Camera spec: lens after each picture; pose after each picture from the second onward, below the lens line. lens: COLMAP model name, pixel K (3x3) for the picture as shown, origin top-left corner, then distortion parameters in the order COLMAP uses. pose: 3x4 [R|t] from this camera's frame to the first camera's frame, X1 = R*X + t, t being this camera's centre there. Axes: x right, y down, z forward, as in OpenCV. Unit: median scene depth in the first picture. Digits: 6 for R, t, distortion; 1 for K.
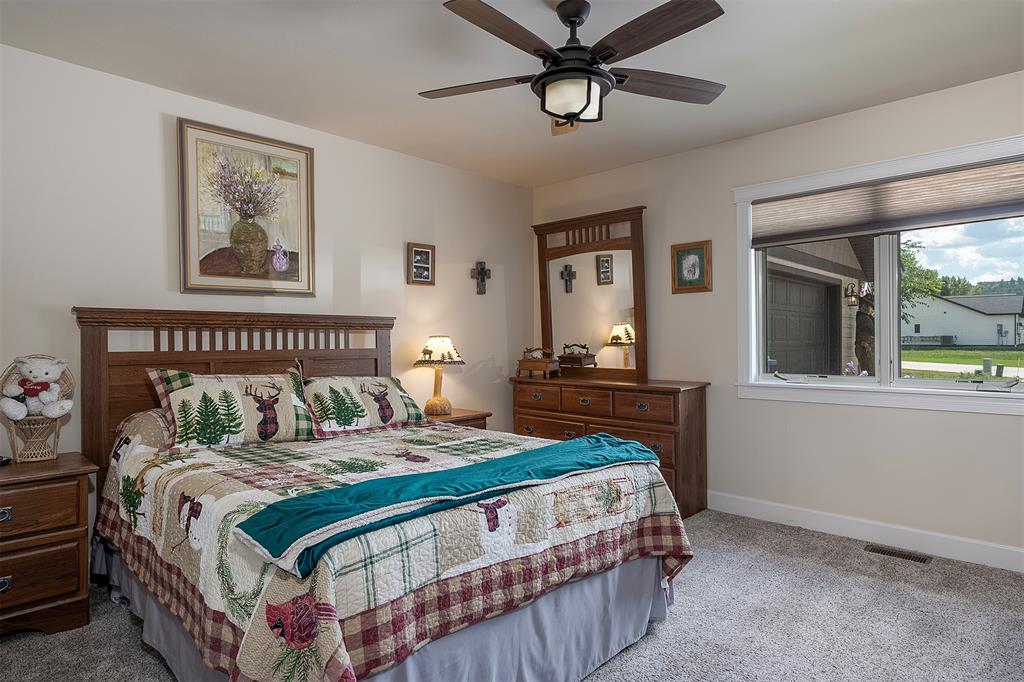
lens RADIAL K [[563.5, 0, 512.4], [0, 563.5, 339.0], [0, 0, 1]] dist [-0.001687, -0.000065]
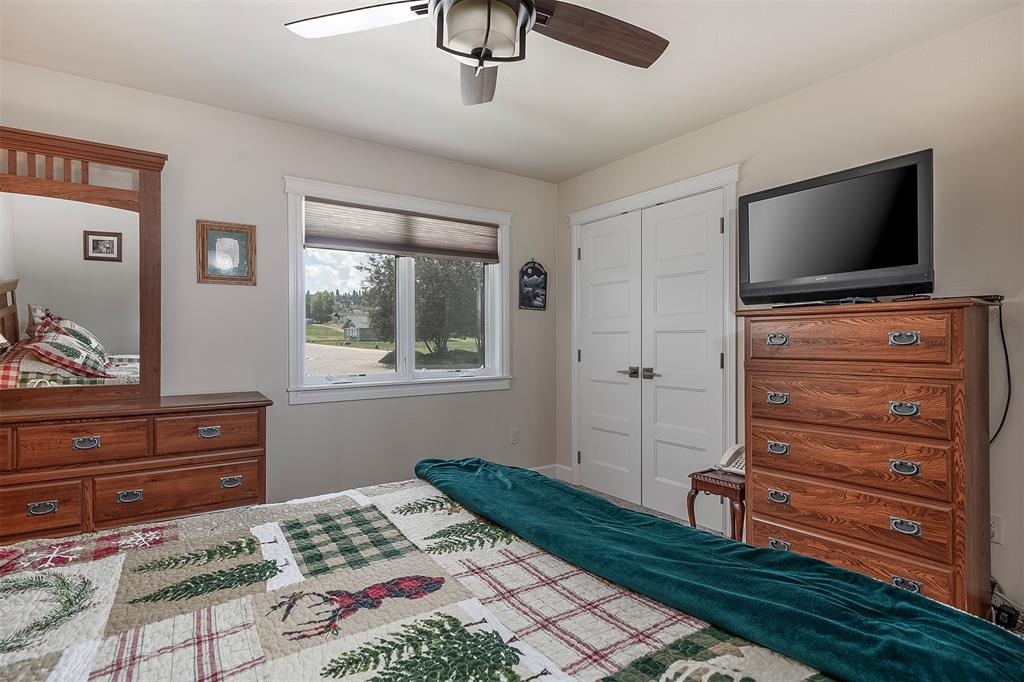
lens RADIAL K [[526.2, 0, 511.8], [0, 526.2, 343.3], [0, 0, 1]] dist [0.000761, 0.000224]
pose [[0.207843, 0.007745, 0.978132, -0.336073], [0.006469, 0.999936, -0.009292, 0.012490], [-0.978141, 0.008259, 0.207780, 0.438434]]
